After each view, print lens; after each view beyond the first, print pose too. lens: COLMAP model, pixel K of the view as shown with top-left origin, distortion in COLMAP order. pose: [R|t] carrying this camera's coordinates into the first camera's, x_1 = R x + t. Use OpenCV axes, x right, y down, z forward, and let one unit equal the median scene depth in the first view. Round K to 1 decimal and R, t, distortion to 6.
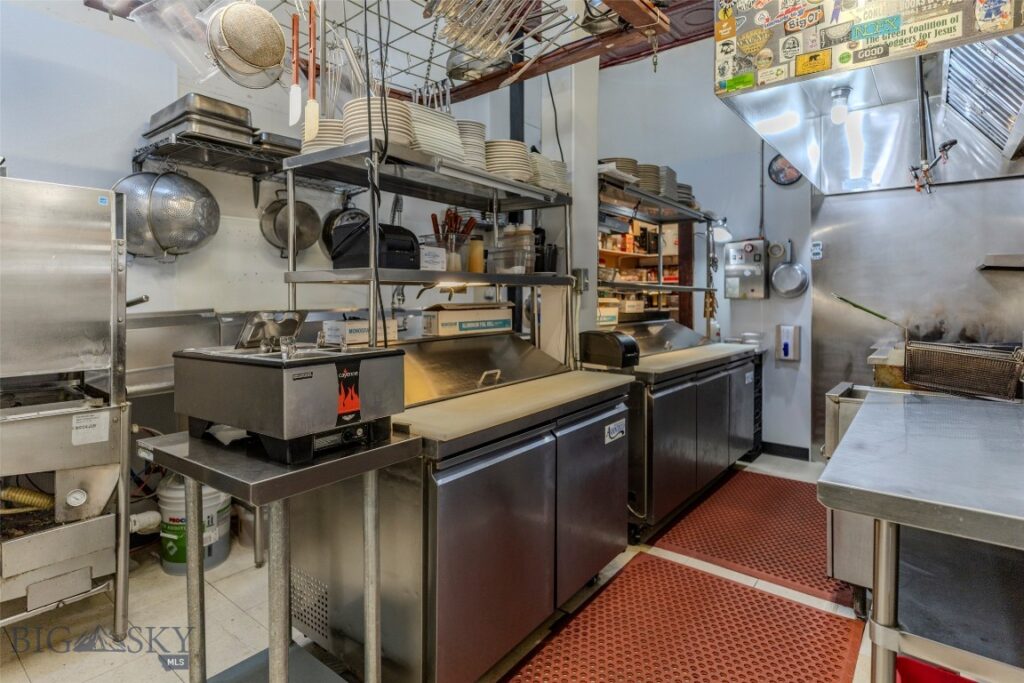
lens RADIAL K [[537.8, 0, 508.9], [0, 537.8, 296.7], [0, 0, 1]] dist [-0.001499, 0.001743]
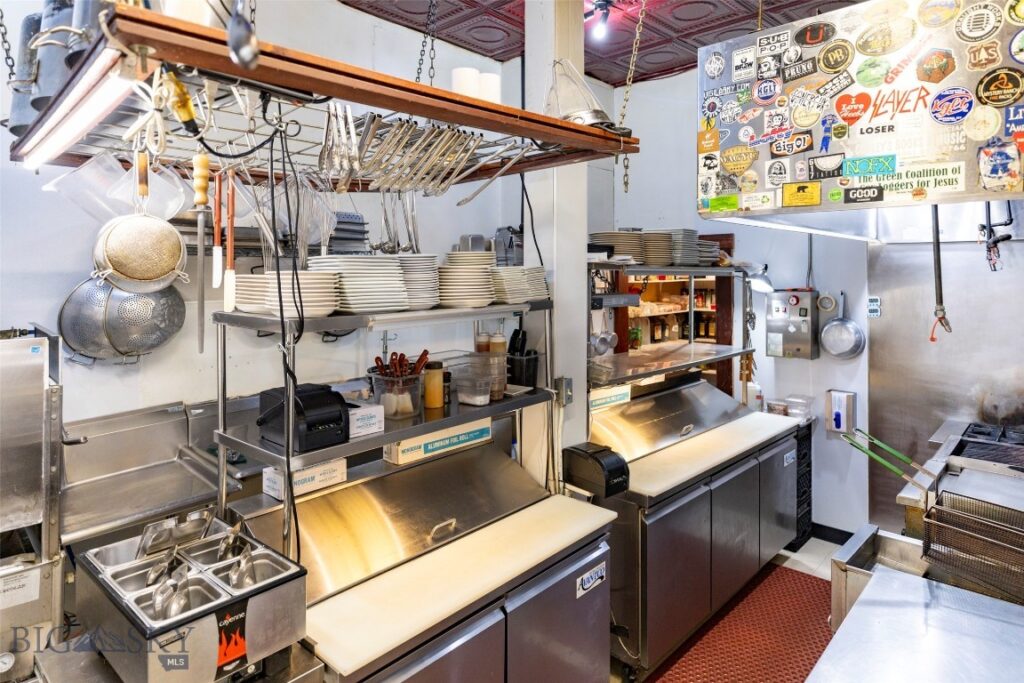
lens RADIAL K [[597.4, 0, 515.7], [0, 597.4, 272.2], [0, 0, 1]] dist [0.008005, 0.000696]
pose [[0.996470, 0.000578, -0.083951, 0.152065], [-0.001126, 0.999978, -0.006481, -0.245513], [0.083946, 0.006552, 0.996449, -0.000950]]
